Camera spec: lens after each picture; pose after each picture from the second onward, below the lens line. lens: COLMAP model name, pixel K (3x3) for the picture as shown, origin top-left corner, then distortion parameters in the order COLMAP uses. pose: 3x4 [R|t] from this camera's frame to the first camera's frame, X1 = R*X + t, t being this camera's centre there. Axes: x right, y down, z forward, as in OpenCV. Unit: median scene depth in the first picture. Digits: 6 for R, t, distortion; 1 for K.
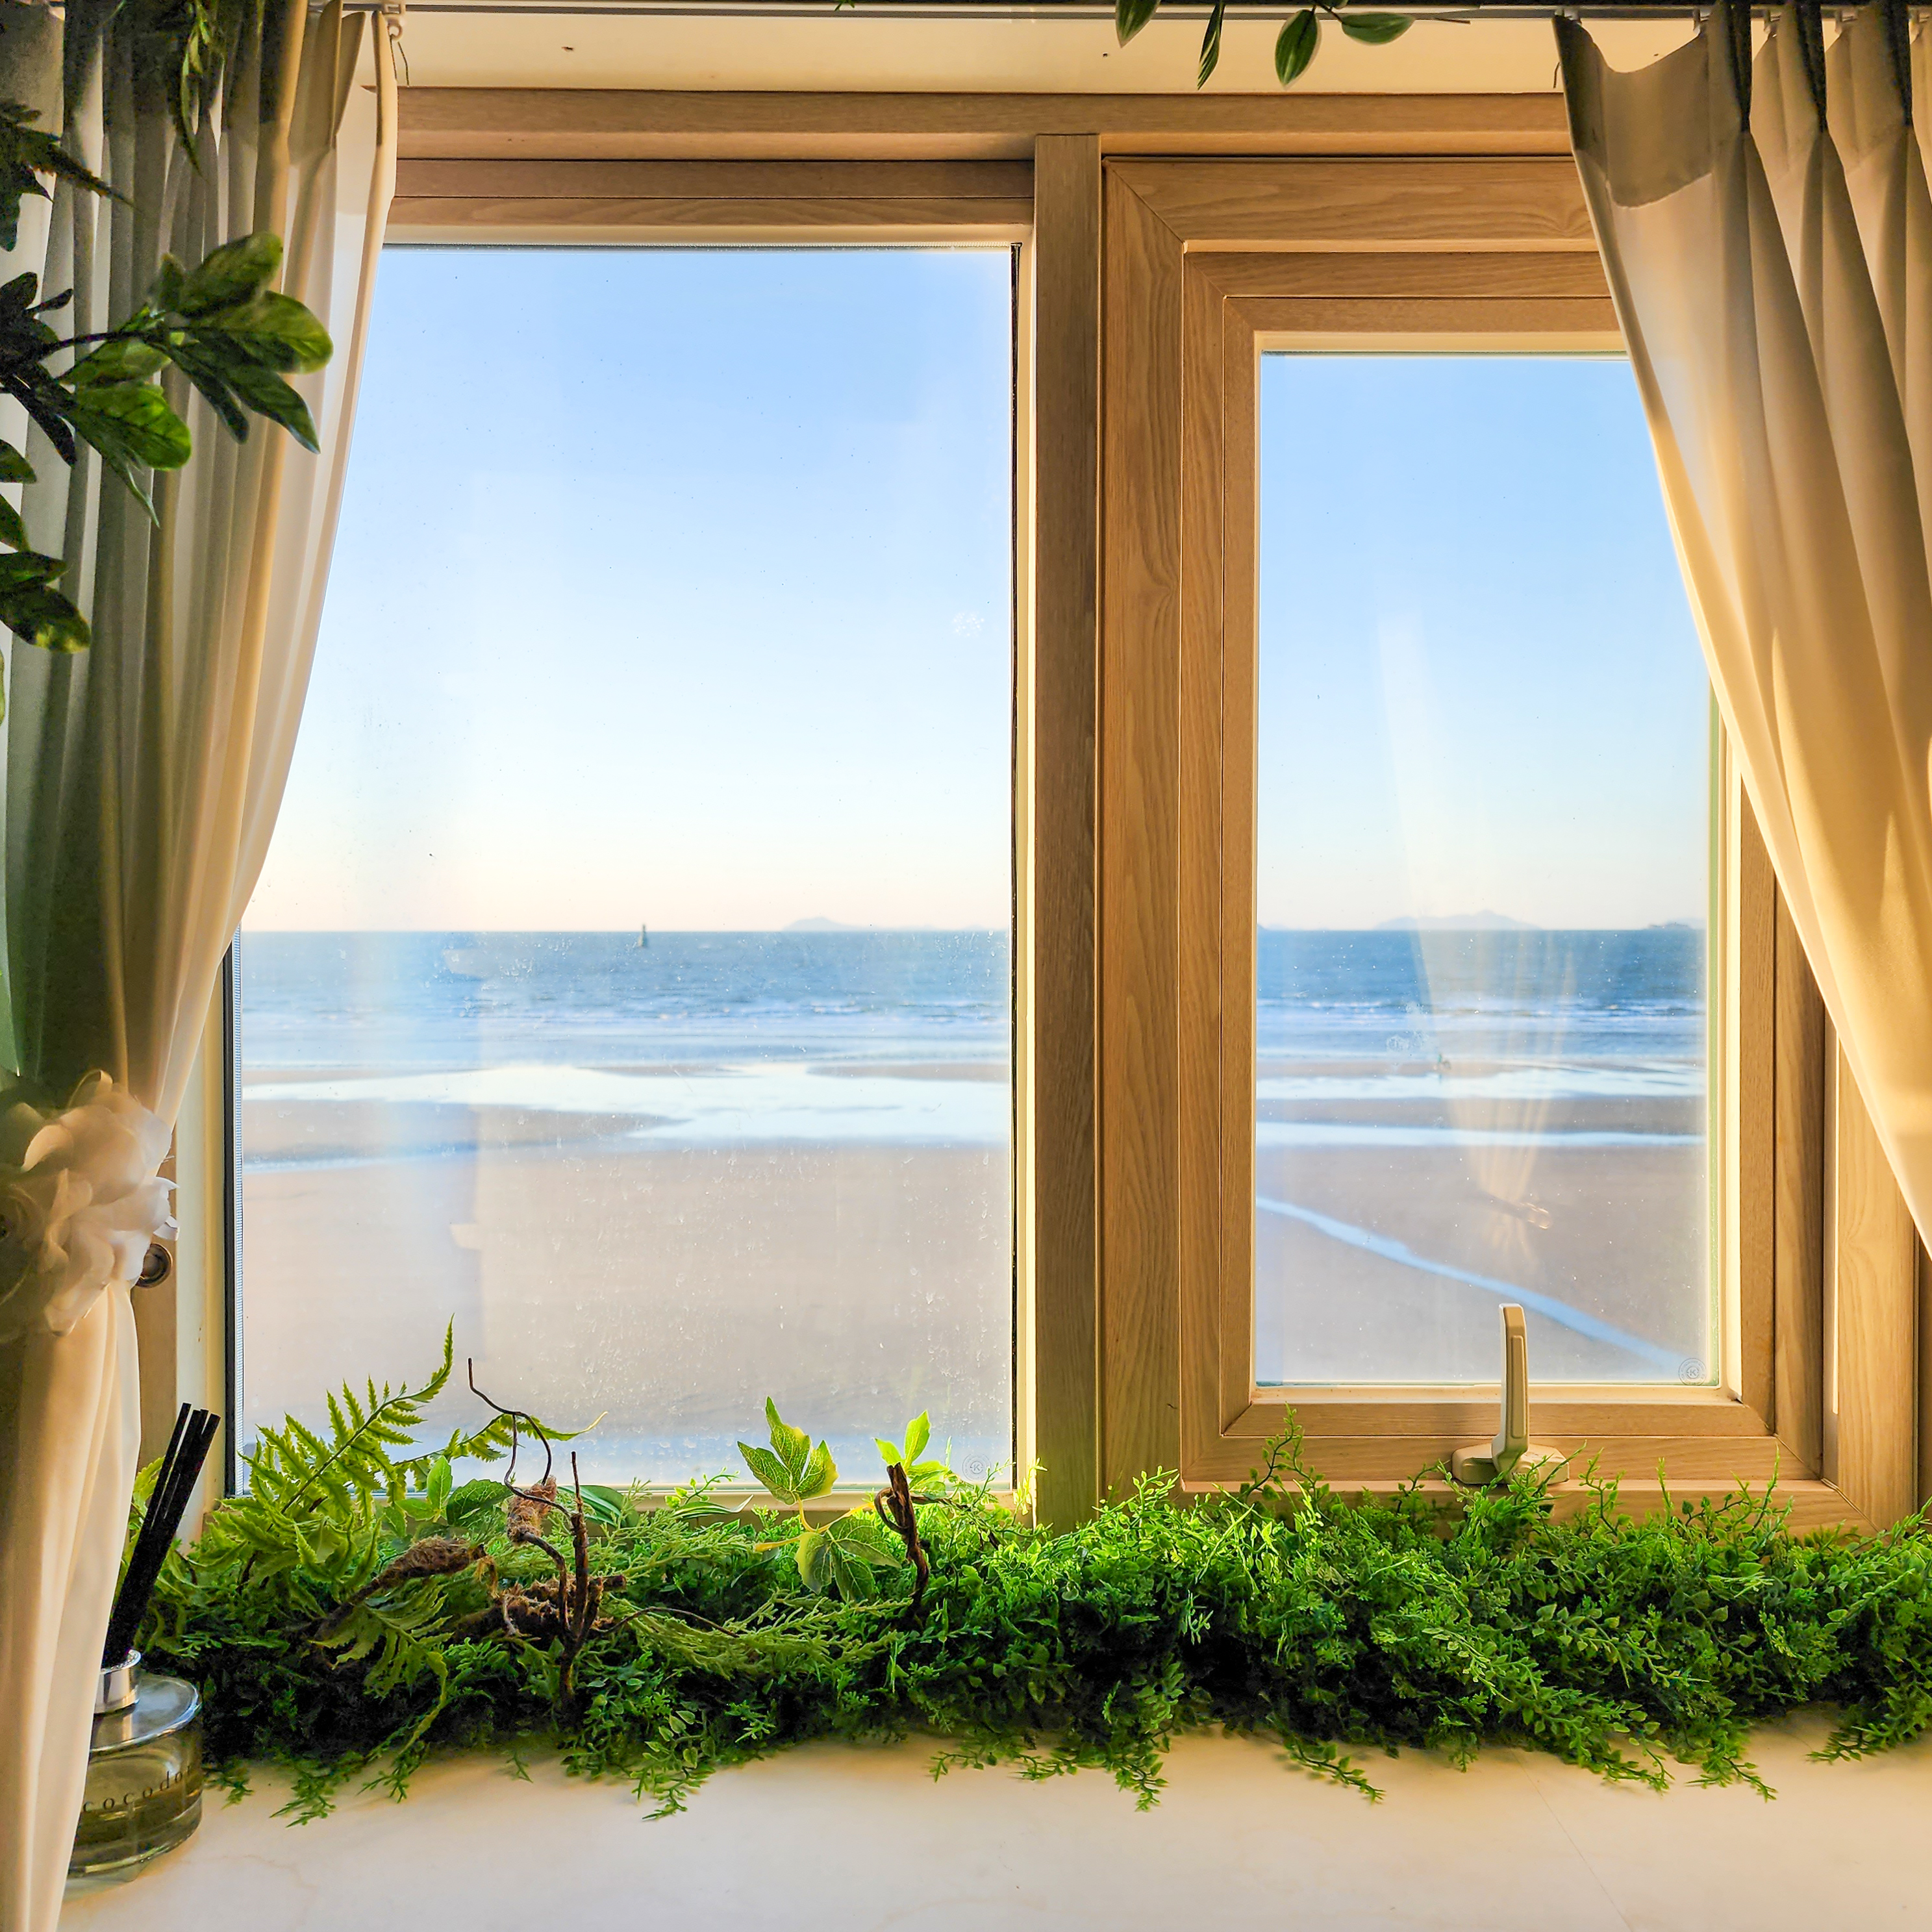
lens RADIAL K [[1714.4, 0, 978.4], [0, 1714.4, 971.9], [0, 0, 1]] dist [0.072653, -0.093903]
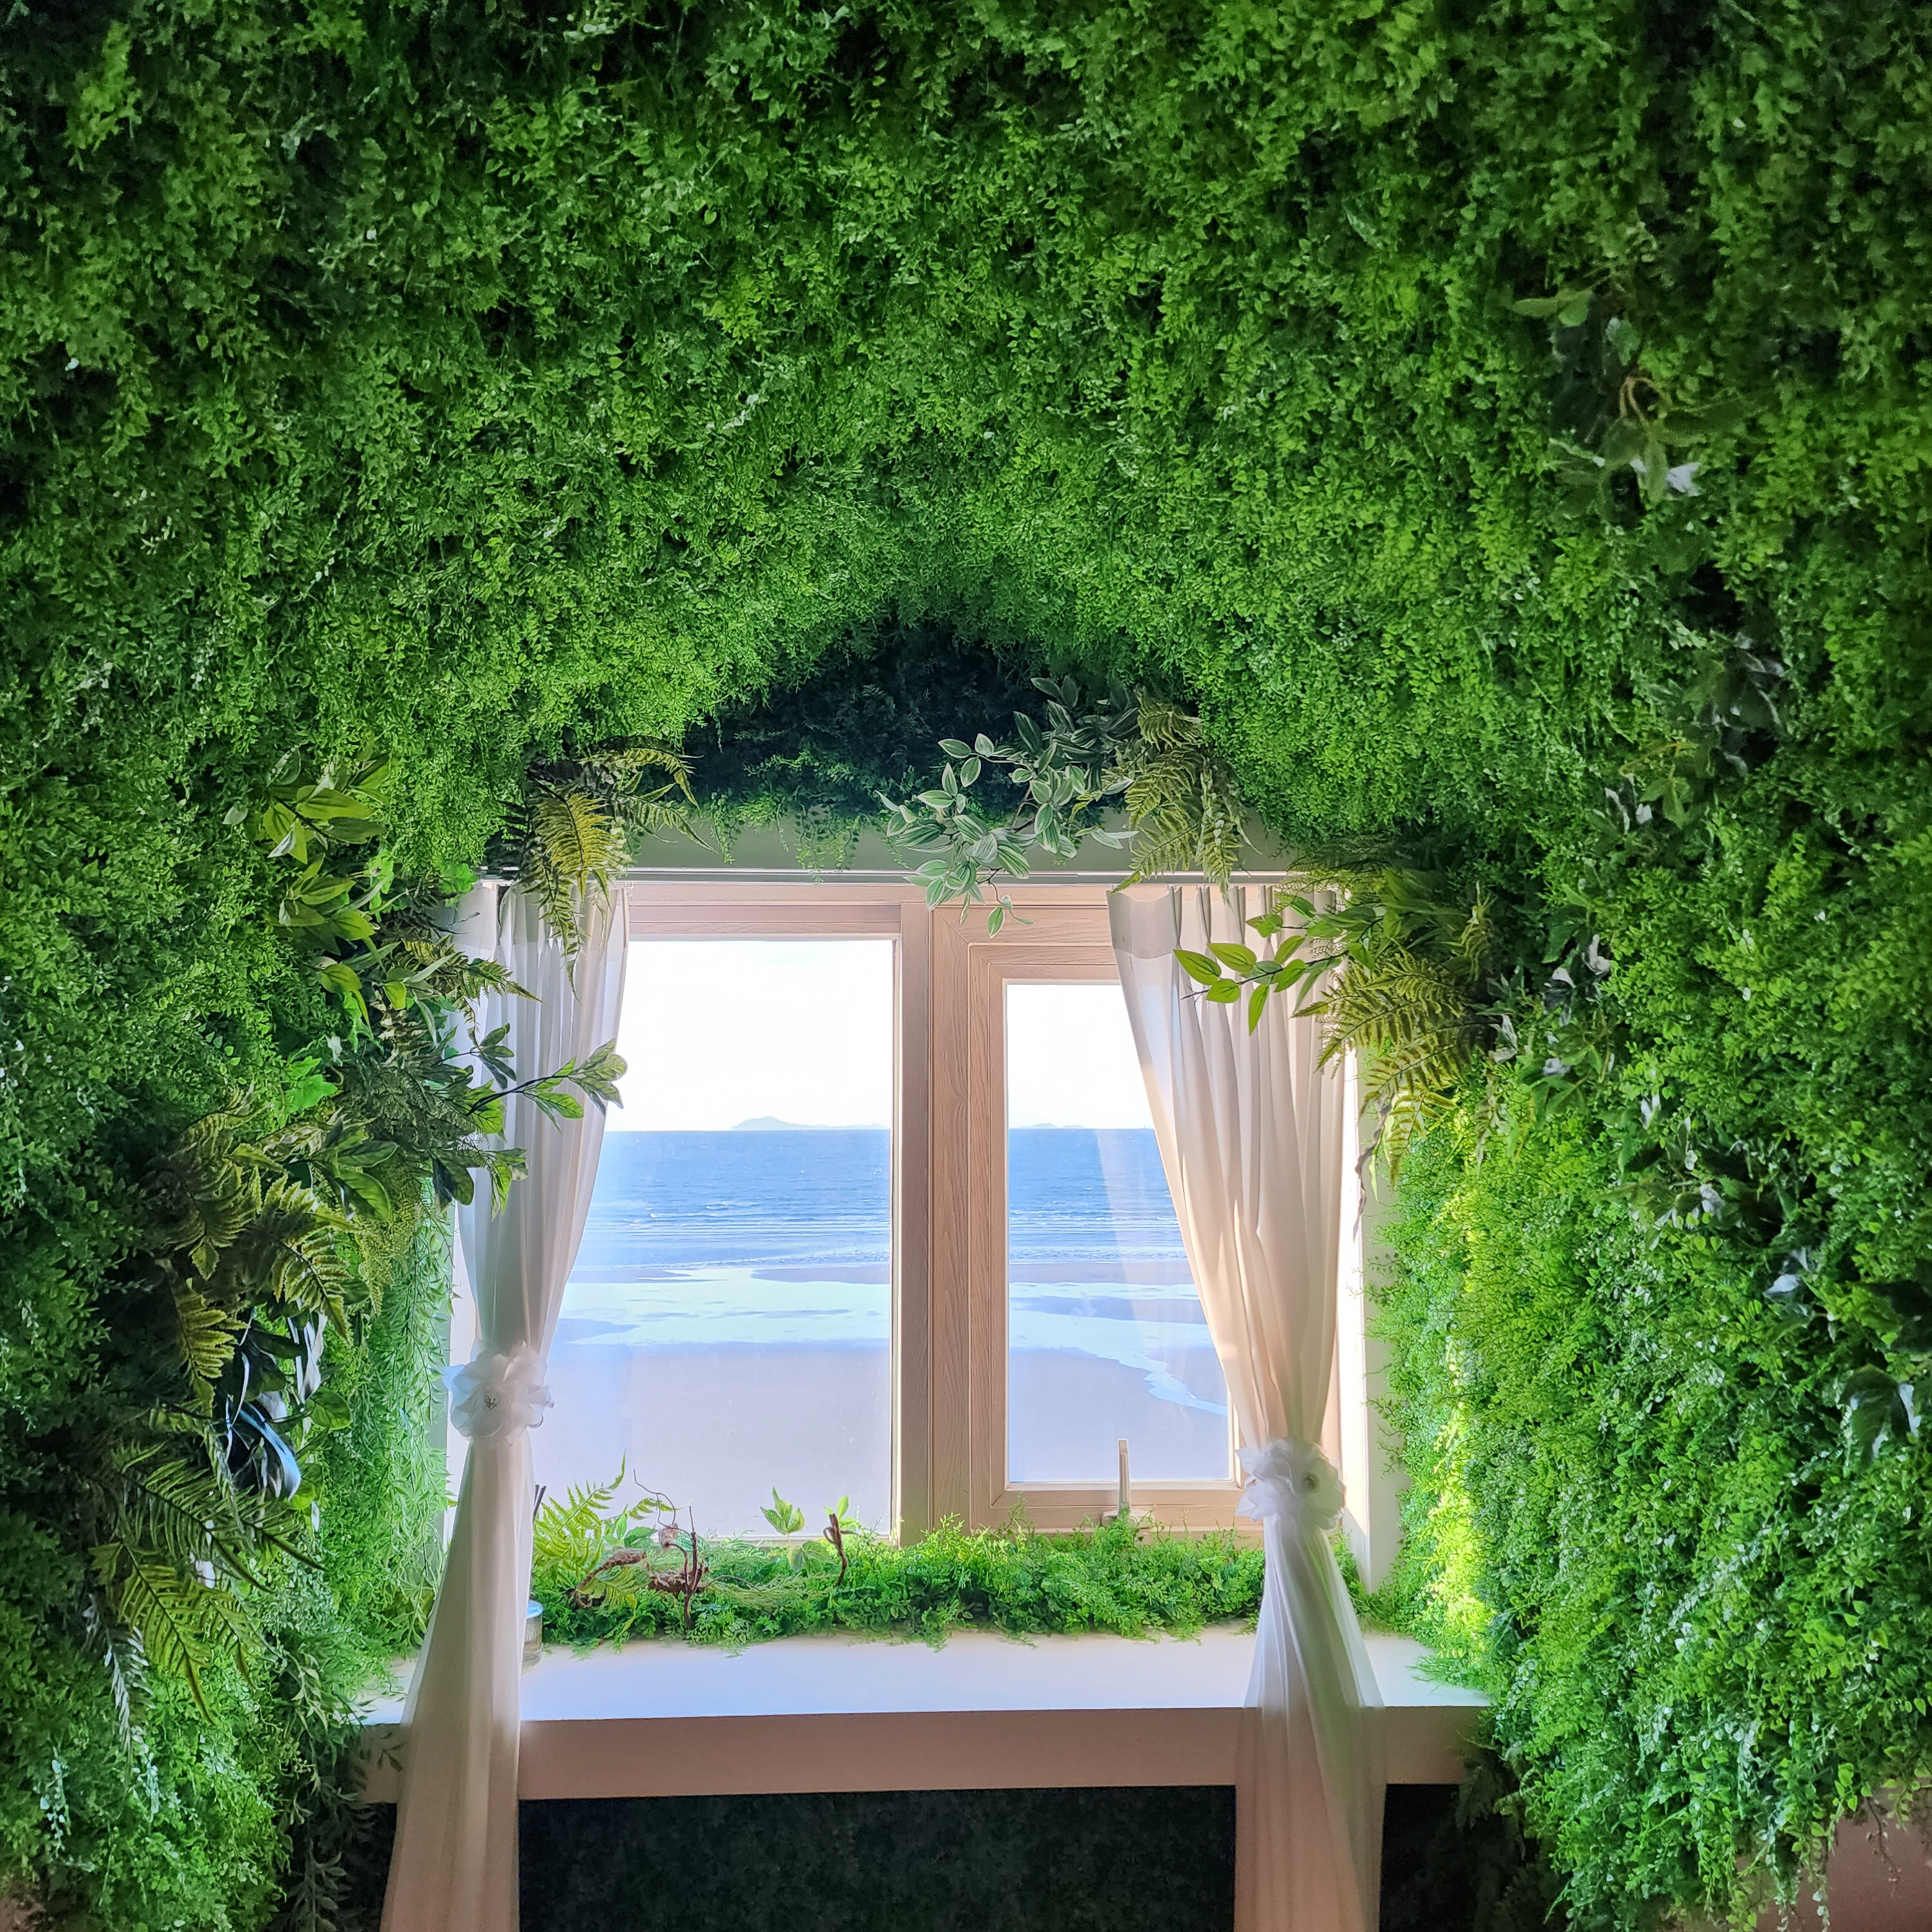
lens RADIAL K [[1714.4, 0, 978.4], [0, 1714.4, 971.9], [0, 0, 1]] dist [0.072653, -0.093903]
pose [[0.999539, 0.000149, 0.030351, 0.074470], [0.003328, 0.993421, -0.114470, -0.157902], [-0.030169, 0.114518, 0.992963, -1.342860]]
